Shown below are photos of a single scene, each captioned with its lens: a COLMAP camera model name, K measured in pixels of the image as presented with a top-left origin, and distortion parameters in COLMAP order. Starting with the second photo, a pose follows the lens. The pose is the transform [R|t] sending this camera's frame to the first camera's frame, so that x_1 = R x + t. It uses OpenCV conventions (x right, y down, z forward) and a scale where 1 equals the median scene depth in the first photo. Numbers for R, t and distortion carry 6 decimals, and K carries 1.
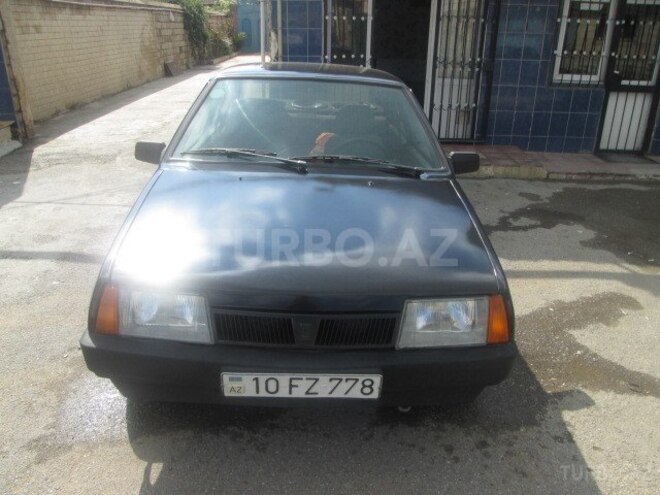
lens RADIAL K [[548.1, 0, 330.0], [0, 548.1, 247.5], [0, 0, 1]] dist [-0.039088, 0.003058]
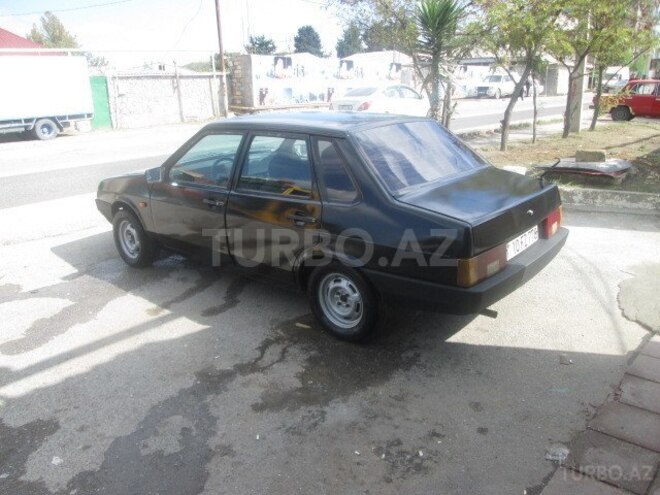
lens RADIAL K [[548.1, 0, 330.0], [0, 548.1, 247.5], [0, 0, 1]] dist [-0.039088, 0.003058]
pose [[-0.683183, 0.190101, -0.705070, 0.856699], [-0.269105, 0.832032, 0.485084, -0.712231], [0.678855, 0.521138, -0.517272, 1.889955]]
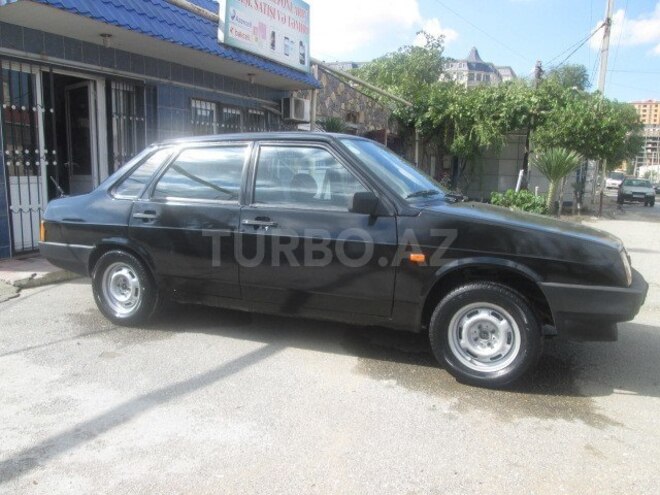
lens RADIAL K [[548.1, 0, 330.0], [0, 548.1, 247.5], [0, 0, 1]] dist [-0.039088, 0.003058]
pose [[0.460622, -0.153176, 0.874280, -1.037308], [0.331629, 0.943363, -0.009442, -0.086922], [-0.823317, 0.294285, 0.485331, 0.498062]]
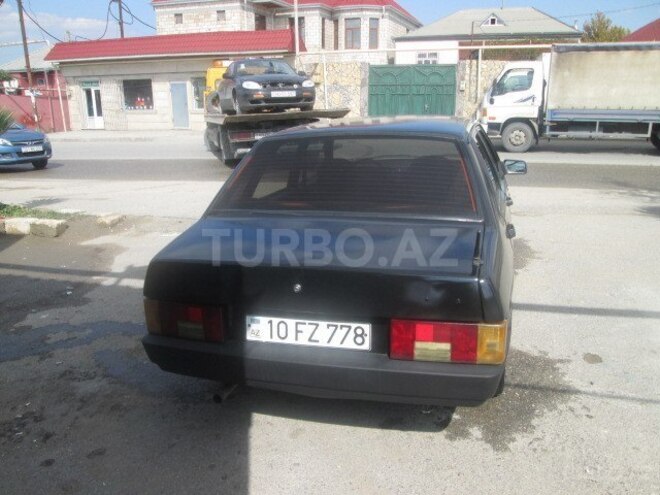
lens RADIAL K [[548.1, 0, 330.0], [0, 548.1, 247.5], [0, 0, 1]] dist [-0.039088, 0.003058]
pose [[-0.941139, -0.100289, 0.322798, -0.286707], [0.119381, 0.794810, 0.595000, -0.782430], [-0.316236, 0.598514, -0.736055, 2.004086]]
